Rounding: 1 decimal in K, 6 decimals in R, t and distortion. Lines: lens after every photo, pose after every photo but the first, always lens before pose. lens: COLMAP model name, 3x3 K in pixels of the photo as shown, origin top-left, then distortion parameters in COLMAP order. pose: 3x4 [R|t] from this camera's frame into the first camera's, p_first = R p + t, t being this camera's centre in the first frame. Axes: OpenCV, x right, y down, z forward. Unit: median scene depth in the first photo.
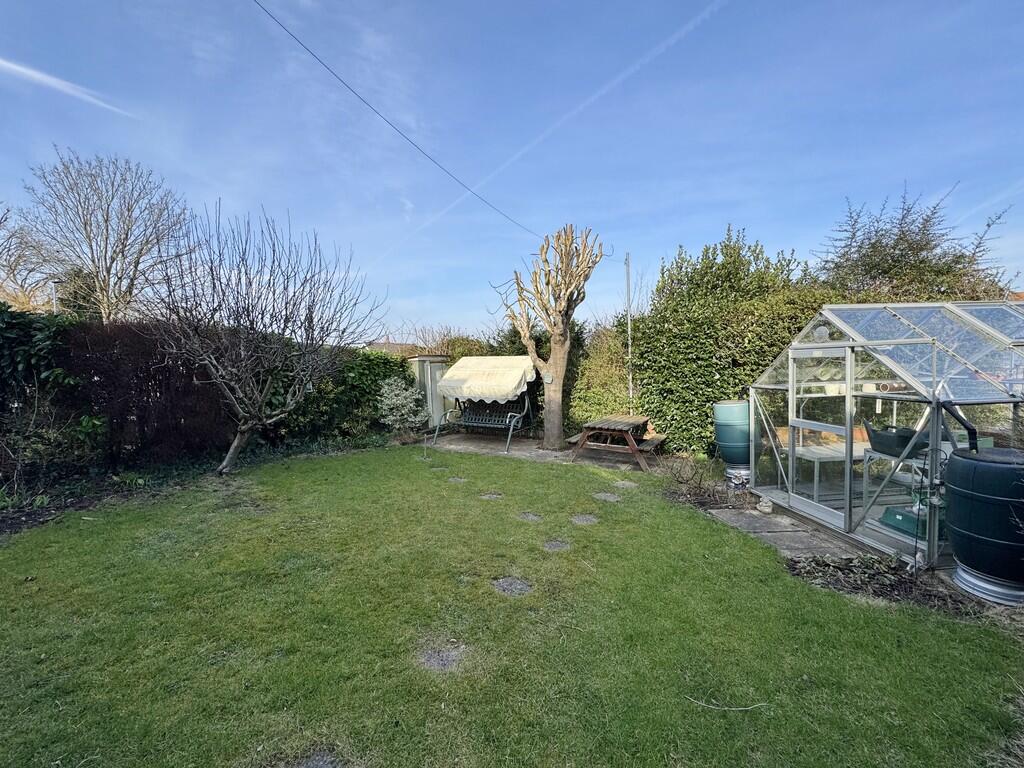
lens RADIAL K [[409.7, 0, 512.0], [0, 409.7, 384.0], [0, 0, 1]] dist [-0.001827, 0.000139]
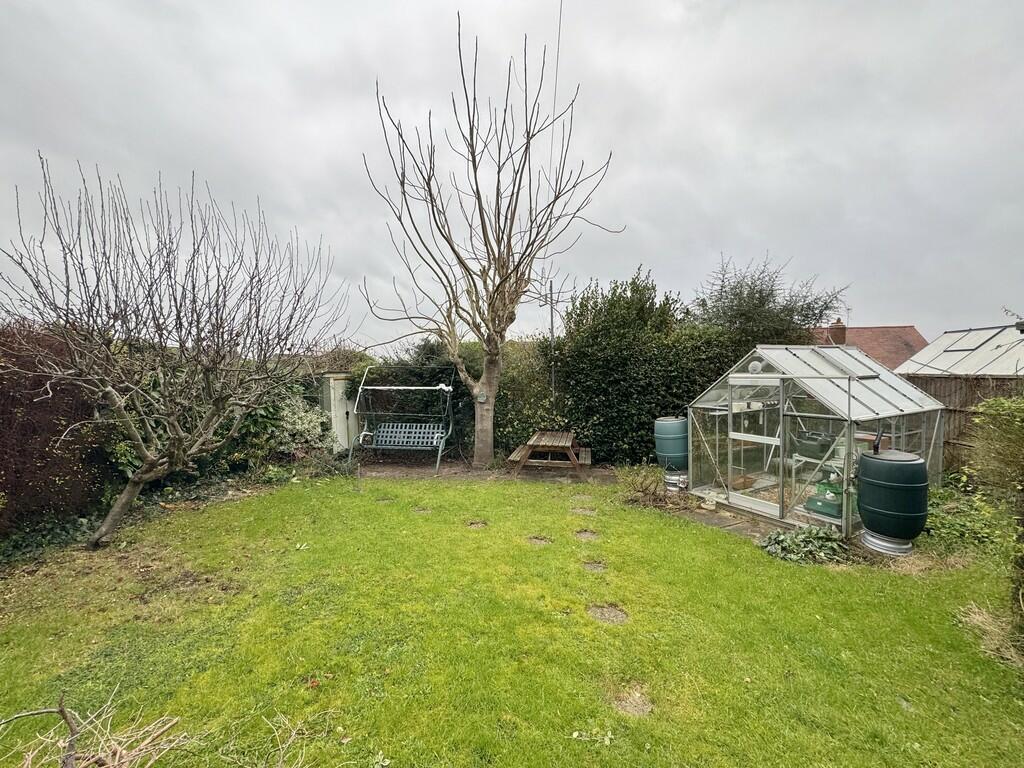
lens RADIAL K [[409.7, 0, 512.0], [0, 409.7, 384.0], [0, 0, 1]] dist [-0.001827, 0.000139]
pose [[0.924762, -0.001961, 0.380541, -0.354237], [0.011428, 0.999679, -0.022621, -0.037473], [-0.380375, 0.025268, 0.924487, 0.072865]]
